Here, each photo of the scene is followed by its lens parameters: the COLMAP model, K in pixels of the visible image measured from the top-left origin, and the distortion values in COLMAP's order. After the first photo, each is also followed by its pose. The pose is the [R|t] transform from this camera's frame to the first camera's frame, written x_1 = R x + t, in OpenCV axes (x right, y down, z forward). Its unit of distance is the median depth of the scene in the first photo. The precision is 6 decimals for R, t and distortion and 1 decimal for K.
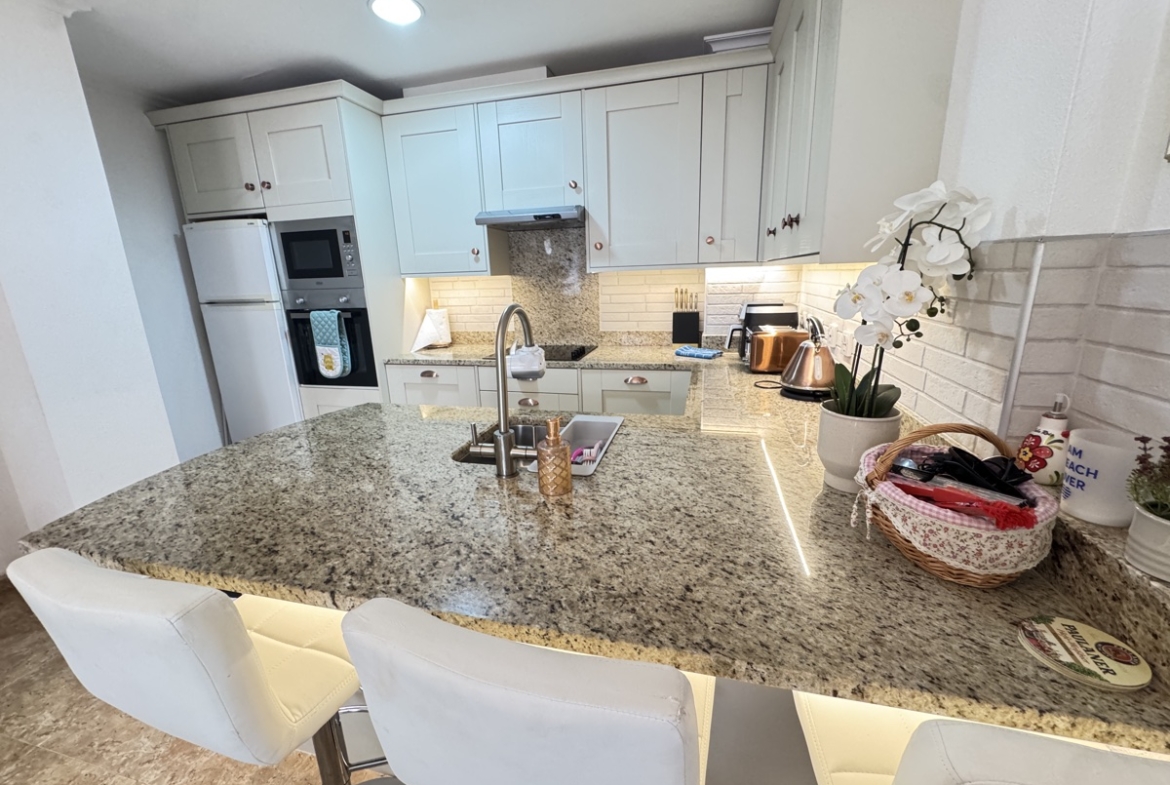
lens RADIAL K [[466.6, 0, 585.1], [0, 466.6, 392.0], [0, 0, 1]] dist [-0.004385, 0.000525]
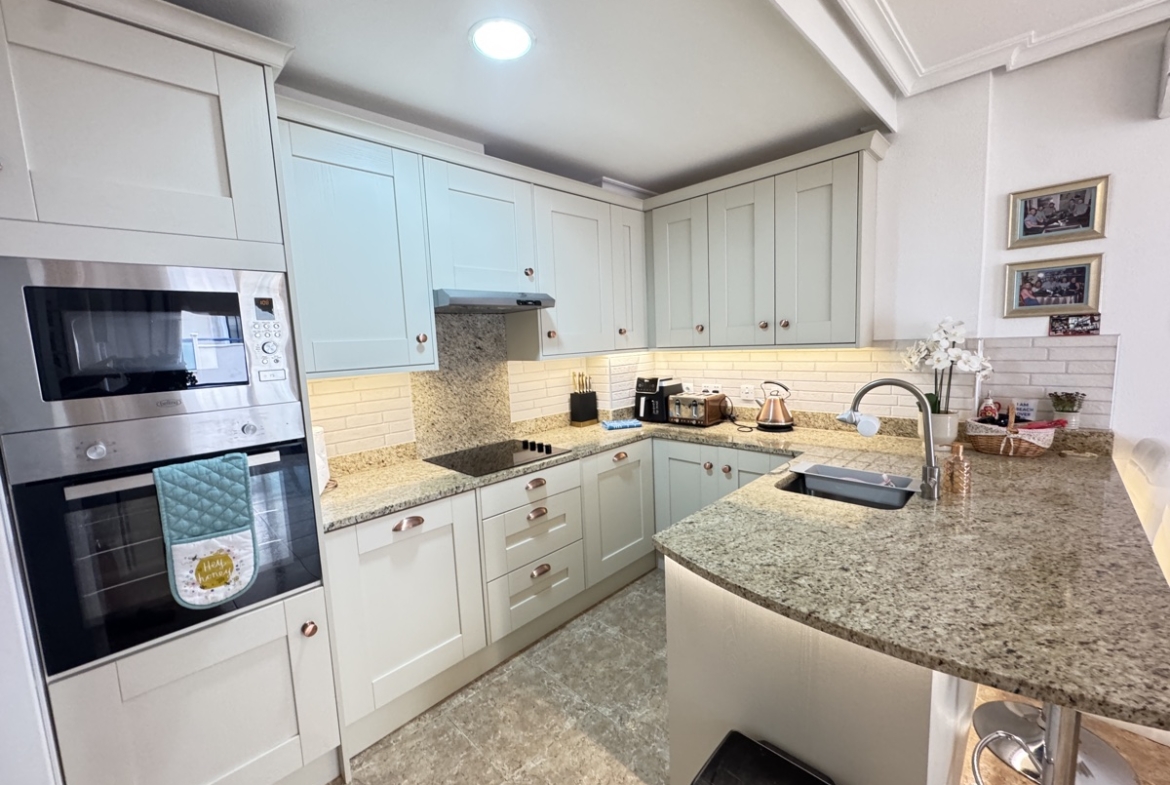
lens RADIAL K [[466.6, 0, 584.6], [0, 466.6, 392.3], [0, 0, 1]] dist [-0.004385, 0.000525]
pose [[0.505639, -0.089182, 0.858123, -0.792776], [0.239981, 0.969928, -0.040604, -0.136479], [-0.828697, 0.226464, 0.511836, 0.462287]]
